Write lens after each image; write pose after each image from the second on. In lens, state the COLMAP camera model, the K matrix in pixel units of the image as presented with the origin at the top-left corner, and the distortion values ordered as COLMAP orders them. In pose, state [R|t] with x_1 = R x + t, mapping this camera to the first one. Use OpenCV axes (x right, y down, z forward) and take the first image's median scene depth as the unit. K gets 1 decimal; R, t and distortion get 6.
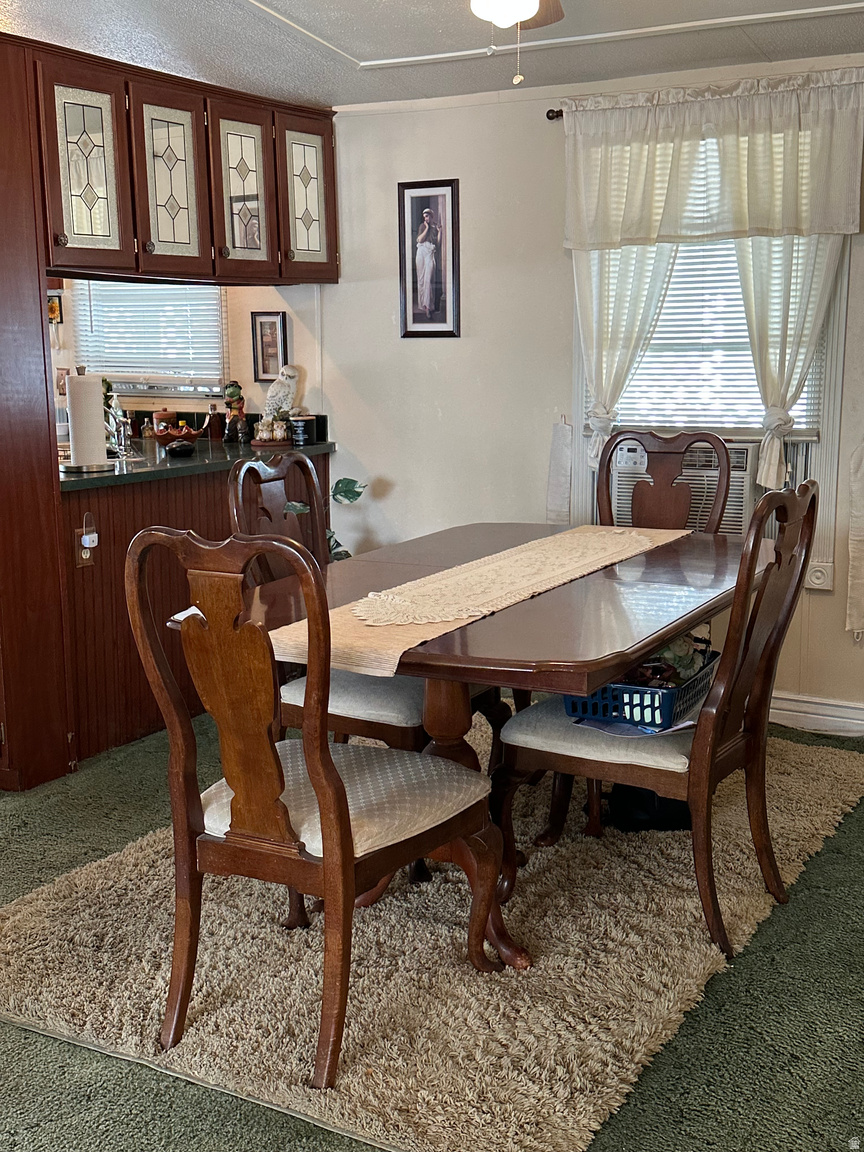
lens RADIAL K [[1351.5, 0, 432.0], [0, 1351.5, 576.0], [0, 0, 1]] dist [0.187006, -0.429014]
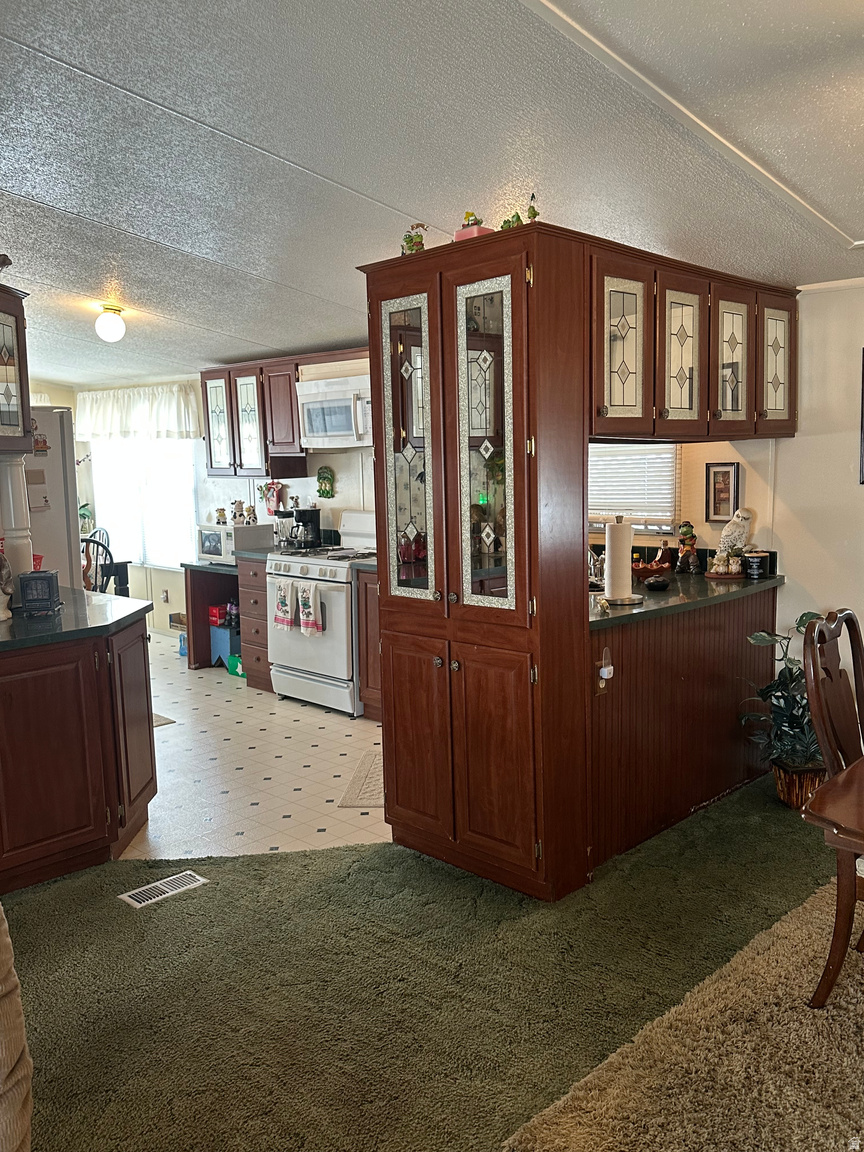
lens RADIAL K [[919.7, 0, 432.0], [0, 919.7, 576.0], [0, 0, 1]] dist [0.170531, -0.342585]
pose [[0.965838, 0.016291, -0.258634, -0.180591], [-0.031300, 0.998049, -0.054023, -0.055476], [0.257249, 0.060273, 0.964464, 0.206282]]
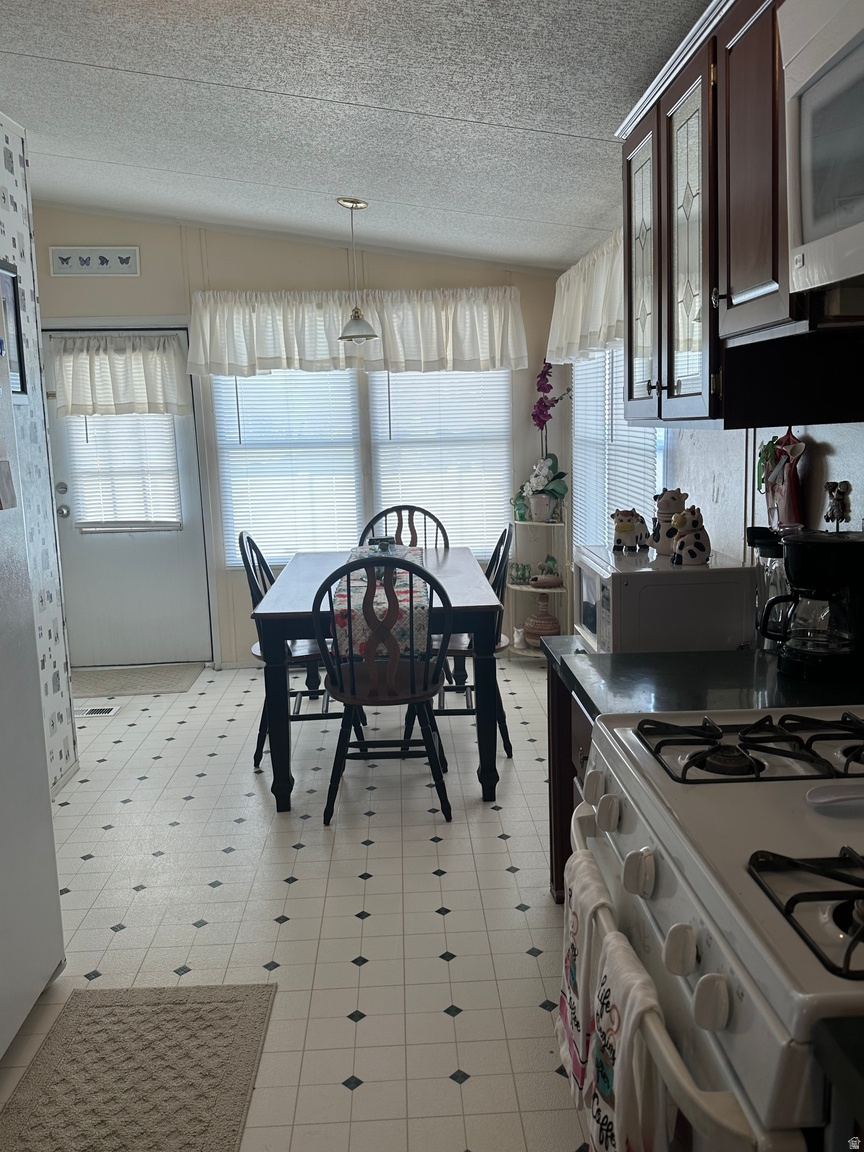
lens RADIAL K [[919.7, 0, 432.0], [0, 919.7, 576.0], [0, 0, 1]] dist [0.170531, -0.342585]
pose [[0.526240, 0.126982, -0.840801, -0.569294], [-0.132914, 0.988917, 0.066163, -0.255055], [0.839884, 0.076936, 0.537285, 1.397620]]
